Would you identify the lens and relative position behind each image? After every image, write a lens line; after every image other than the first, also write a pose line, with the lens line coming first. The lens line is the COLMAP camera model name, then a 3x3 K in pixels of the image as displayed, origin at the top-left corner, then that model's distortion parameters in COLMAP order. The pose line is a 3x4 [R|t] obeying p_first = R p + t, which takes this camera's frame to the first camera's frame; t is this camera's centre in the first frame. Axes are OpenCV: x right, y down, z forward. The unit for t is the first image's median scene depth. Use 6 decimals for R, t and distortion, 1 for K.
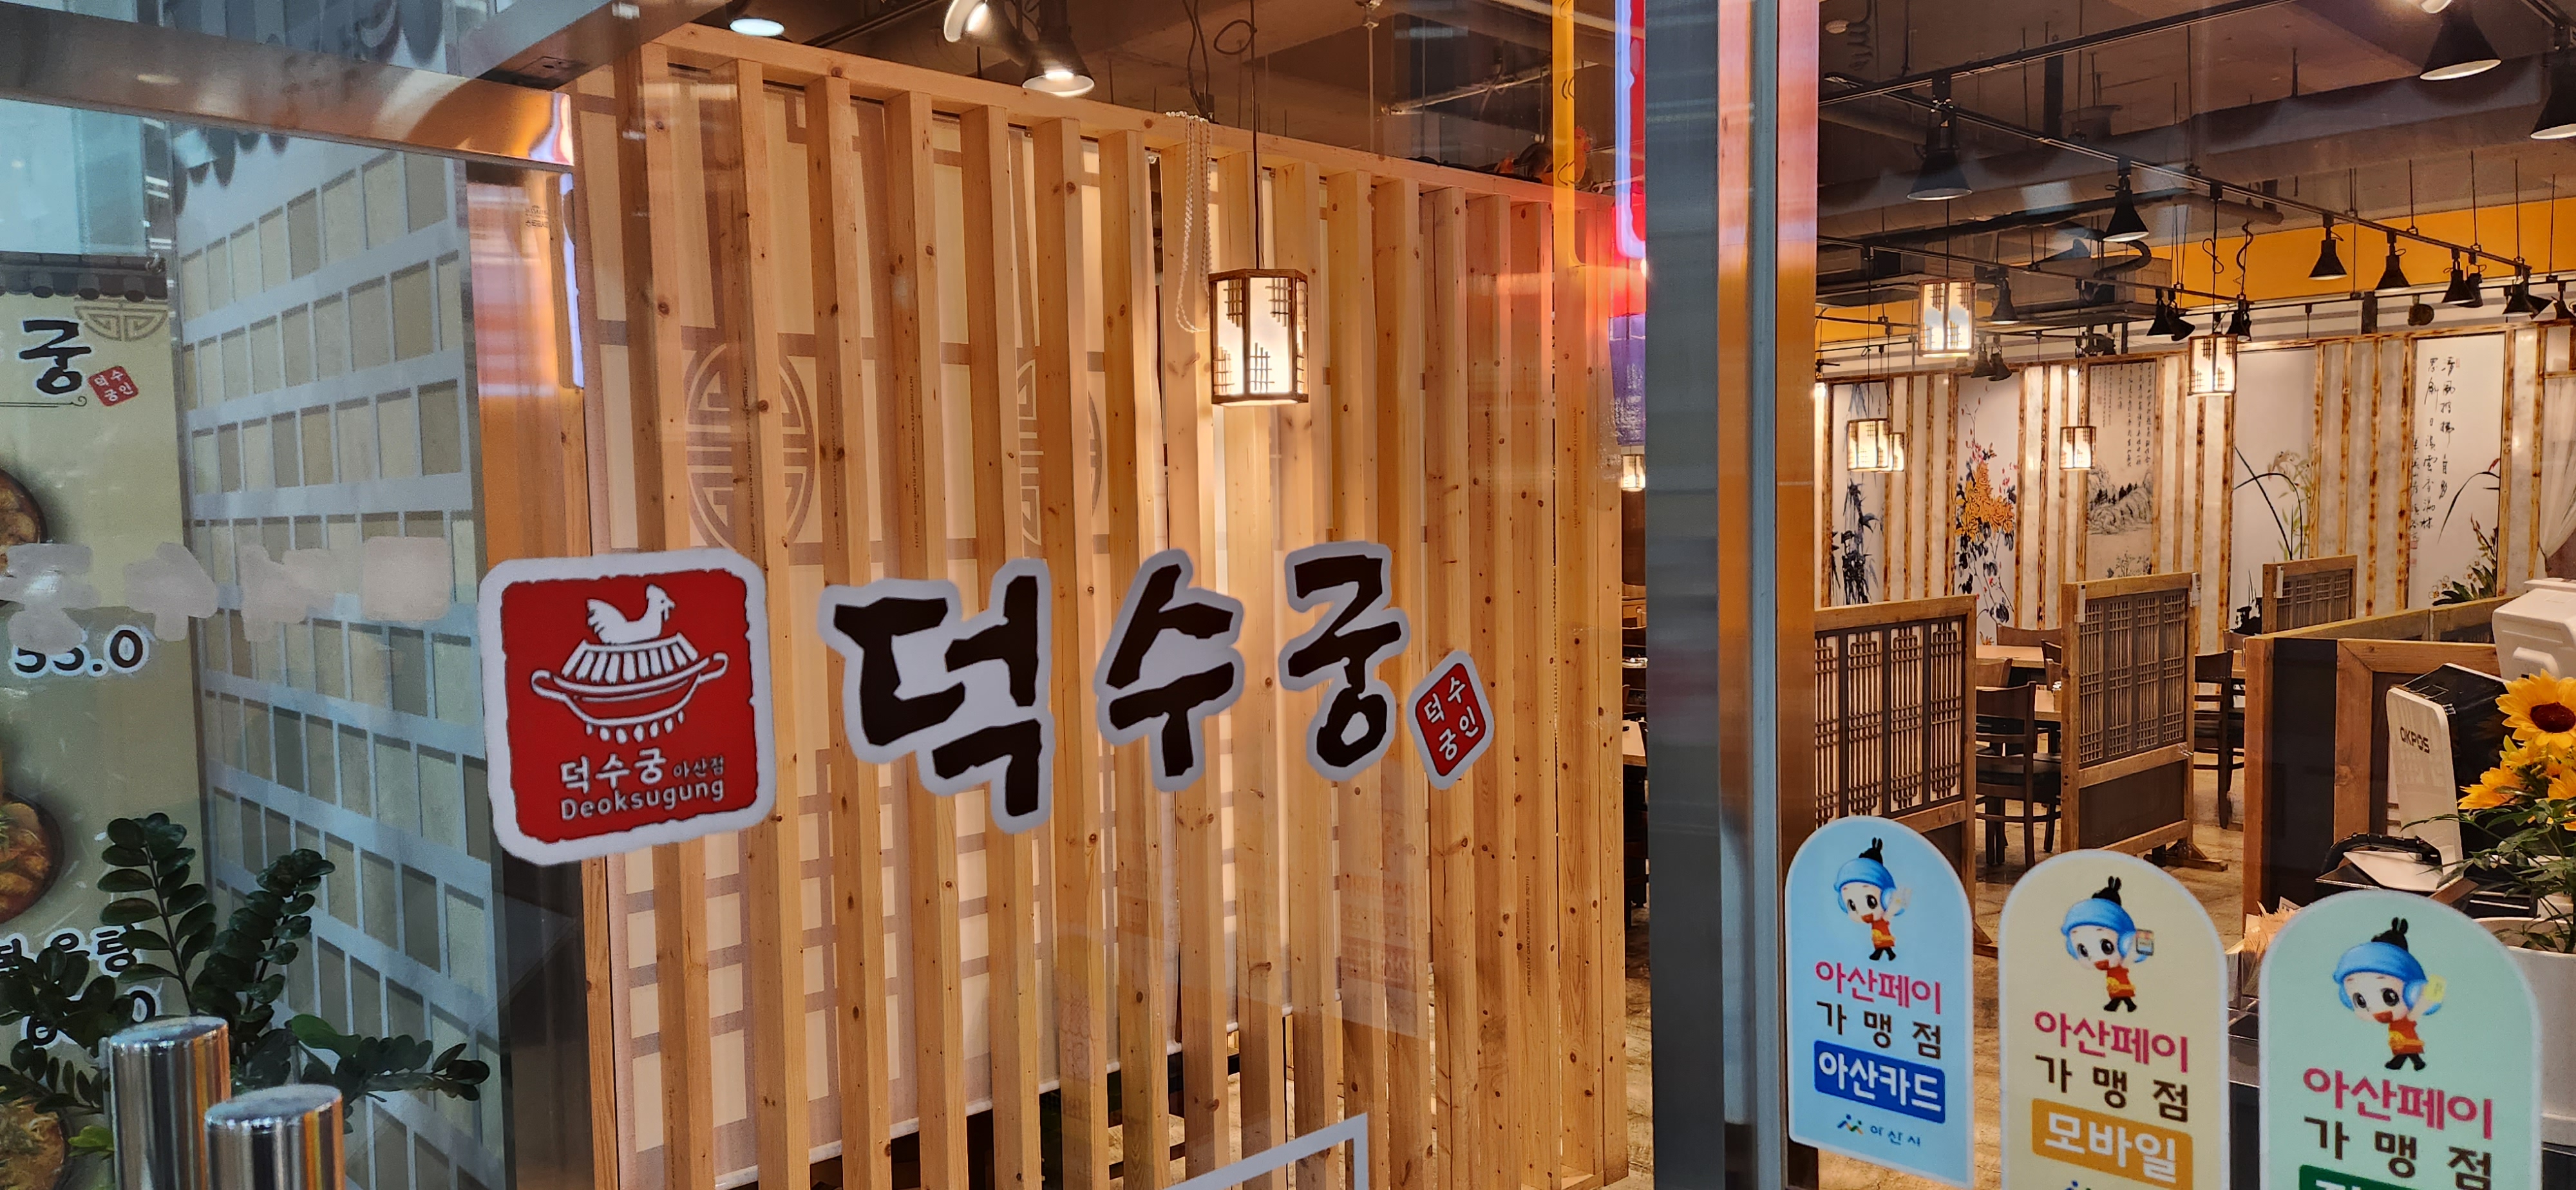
lens RADIAL K [[1713.9, 0, 1291.0], [0, 1713.9, 607.4], [0, 0, 1]] dist [0.050188, -0.026822]
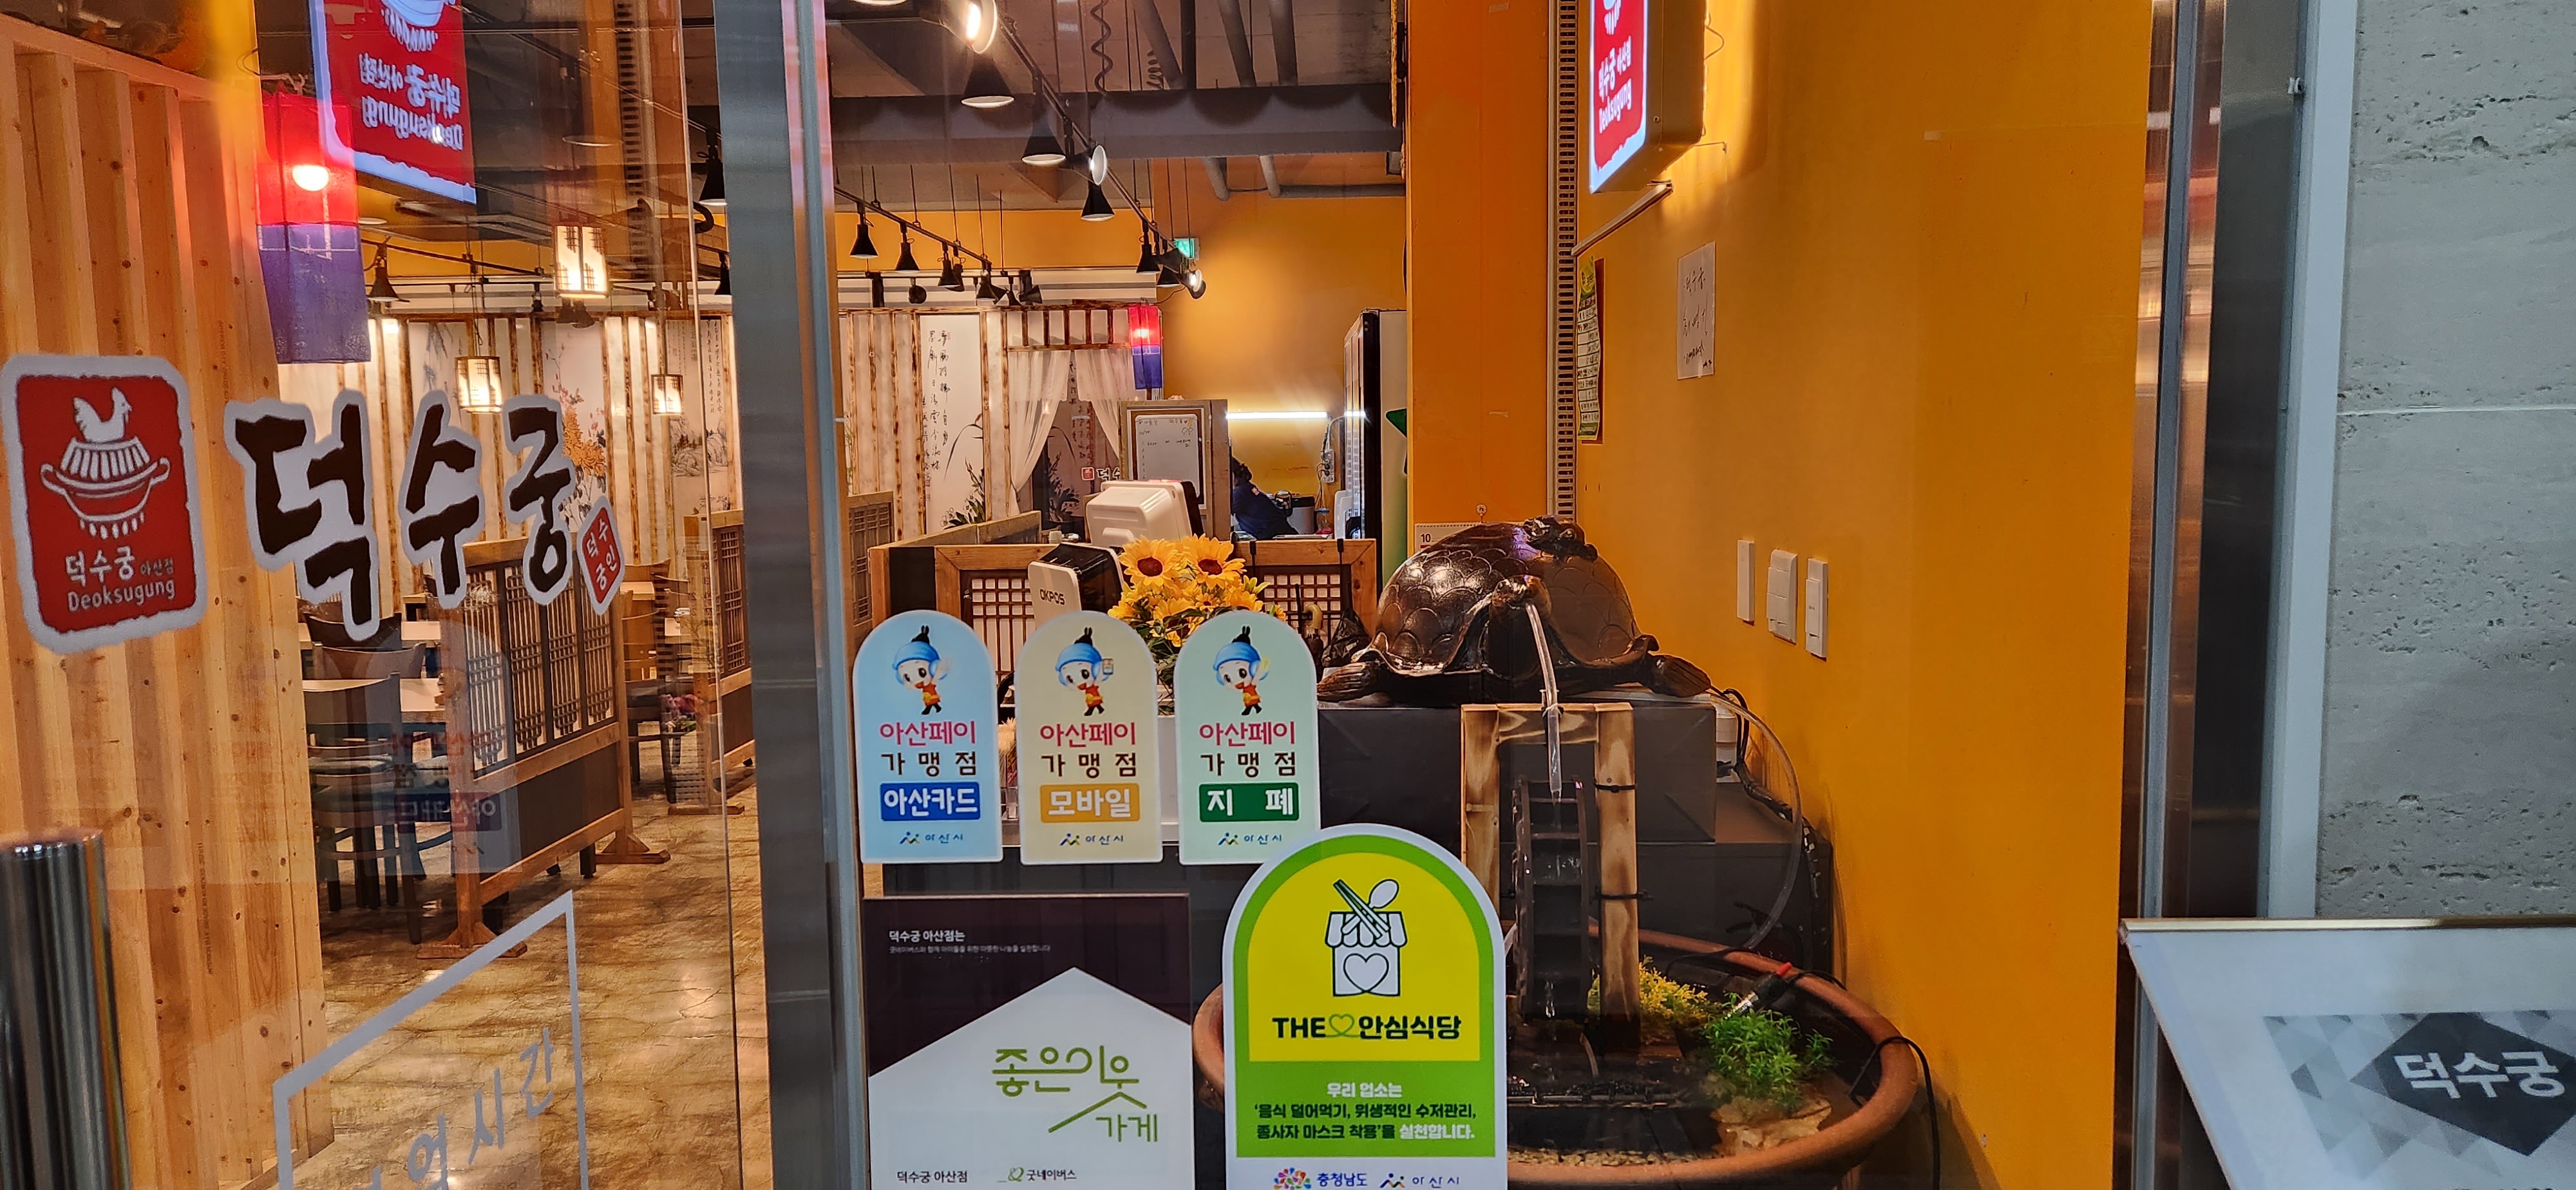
lens RADIAL K [[1713.9, 0, 1295.8], [0, 1713.9, 598.4], [0, 0, 1]] dist [0.050188, -0.026822]
pose [[0.688470, -0.059750, 0.722799, -0.436636], [0.045172, 0.998198, 0.039489, 0.070204], [-0.723856, 0.005464, 0.689929, -0.156570]]
